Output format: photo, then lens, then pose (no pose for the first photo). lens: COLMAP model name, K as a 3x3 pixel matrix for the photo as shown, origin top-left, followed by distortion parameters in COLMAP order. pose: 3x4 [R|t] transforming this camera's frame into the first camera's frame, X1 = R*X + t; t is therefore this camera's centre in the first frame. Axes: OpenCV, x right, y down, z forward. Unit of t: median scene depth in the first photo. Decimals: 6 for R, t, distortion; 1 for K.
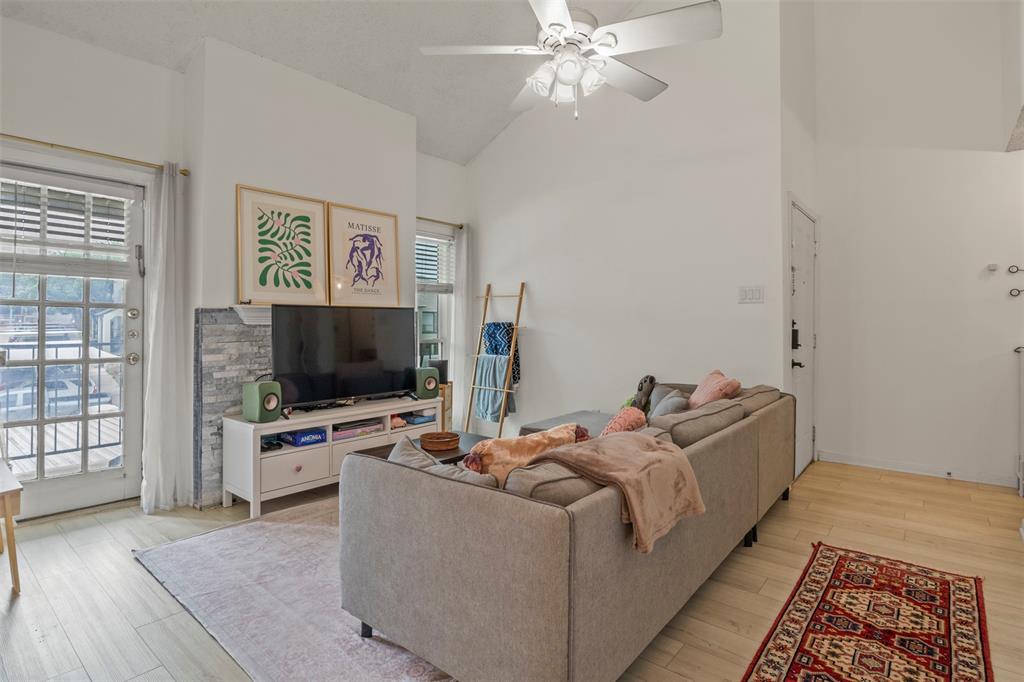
lens RADIAL K [[515.5, 0, 505.8], [0, 515.5, 334.3], [0, 0, 1]] dist [-0.011236, -0.005606]
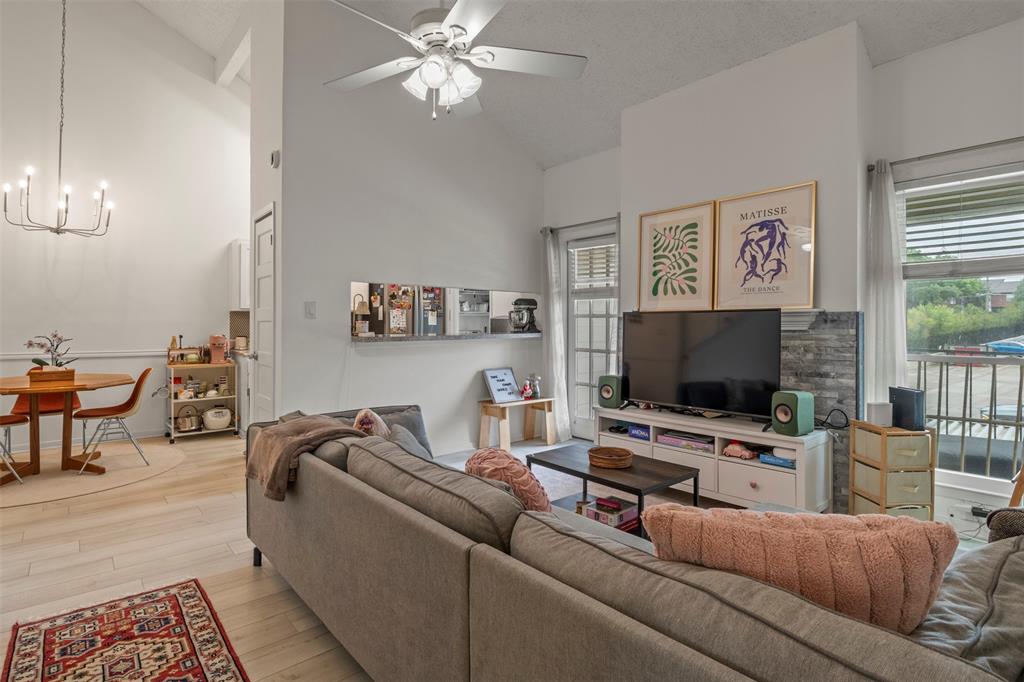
lens RADIAL K [[515.5, 0, 508.6], [0, 515.5, 325.5], [0, 0, 1]] dist [-0.011236, -0.005606]
pose [[-0.158076, -0.000936, -0.987426, 1.517329], [-0.021320, 0.999770, 0.002466, -0.048929], [0.987197, 0.021442, -0.158060, 1.808739]]
